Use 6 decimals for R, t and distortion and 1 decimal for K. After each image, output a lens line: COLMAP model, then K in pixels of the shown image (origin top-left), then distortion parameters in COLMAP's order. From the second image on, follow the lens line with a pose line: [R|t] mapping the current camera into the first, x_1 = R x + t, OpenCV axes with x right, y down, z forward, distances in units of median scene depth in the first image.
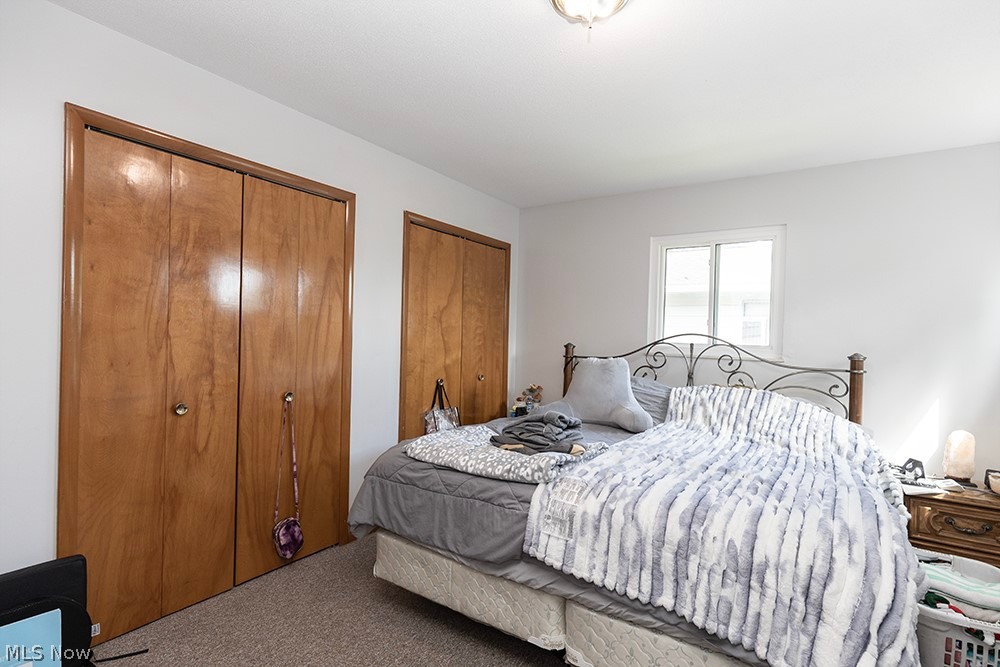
lens RADIAL K [[477.2, 0, 500.0], [0, 477.2, 333.5], [0, 0, 1]] dist [0.017636, -0.000002]
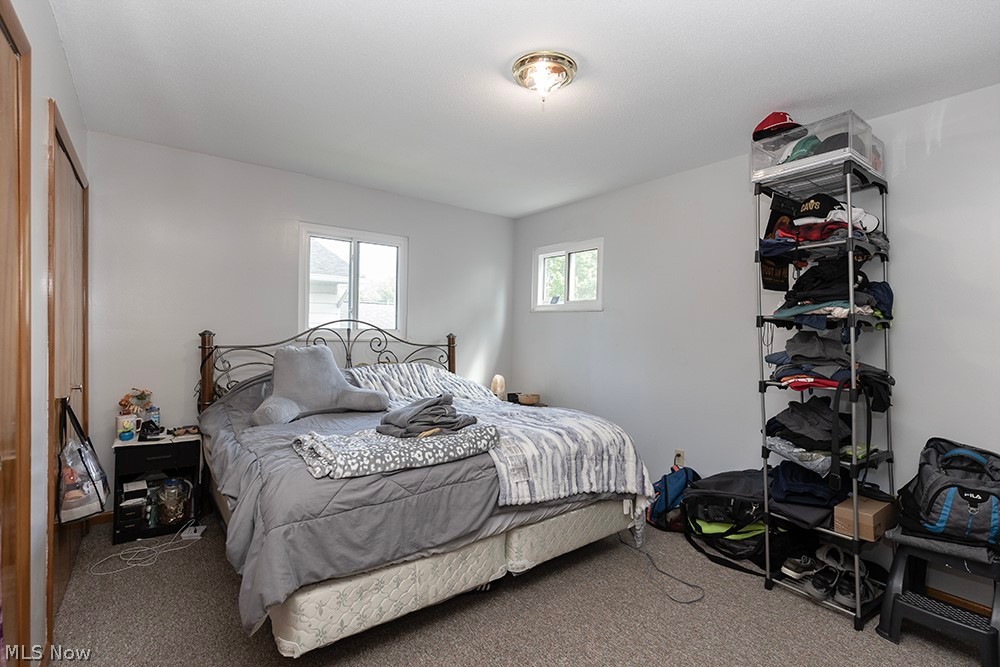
lens RADIAL K [[477.2, 0, 500.0], [0, 477.2, 333.5], [0, 0, 1]] dist [0.017636, -0.000002]
pose [[0.336228, -0.029937, 0.941305, -0.662508], [-0.009774, 0.999330, 0.035273, -0.013090], [-0.941730, -0.021061, 0.335710, 0.374628]]
